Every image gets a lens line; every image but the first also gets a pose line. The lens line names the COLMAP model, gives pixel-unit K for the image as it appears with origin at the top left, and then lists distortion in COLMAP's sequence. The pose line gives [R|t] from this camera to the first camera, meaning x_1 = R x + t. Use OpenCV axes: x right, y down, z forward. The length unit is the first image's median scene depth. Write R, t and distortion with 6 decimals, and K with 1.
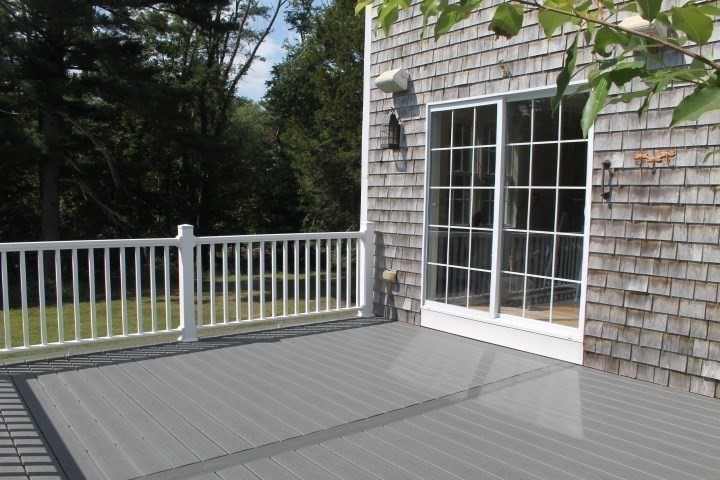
lens RADIAL K [[597.9, 0, 358.8], [0, 597.9, 264.8], [0, 0, 1]] dist [-0.127740, 0.013513]
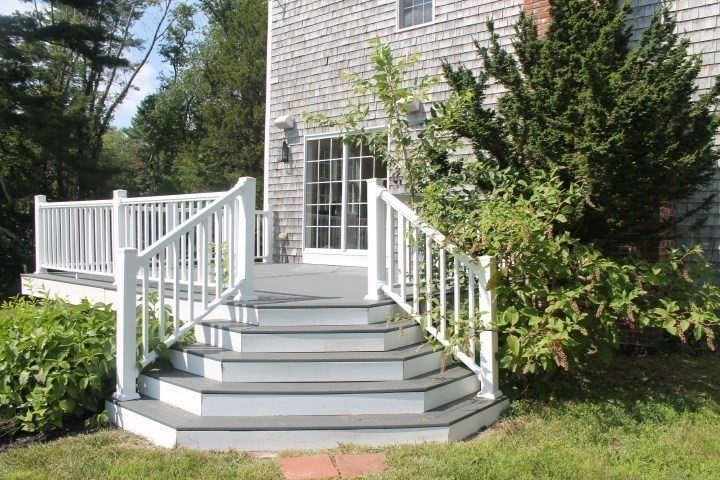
lens RADIAL K [[597.9, 0, 358.8], [0, 597.9, 264.8], [0, 0, 1]] dist [-0.127740, 0.013513]
pose [[0.974615, -0.011670, 0.223585, -0.114181], [0.022916, 0.998595, -0.047770, 0.179203], [-0.222714, 0.051681, 0.973513, -0.662620]]
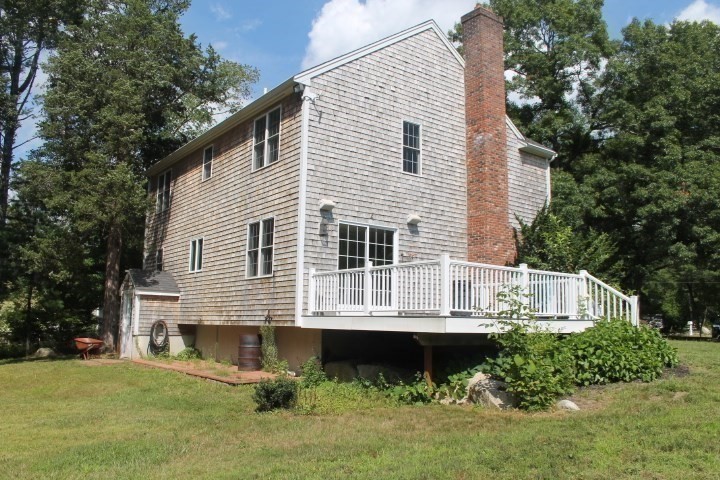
lens RADIAL K [[597.9, 0, 358.8], [0, 597.9, 264.8], [0, 0, 1]] dist [-0.127740, 0.013513]
pose [[0.017771, 0.092843, 0.995522, -1.977098], [0.092083, 0.991296, -0.094092, 0.120103], [-0.995593, 0.093343, 0.009067, 0.821237]]
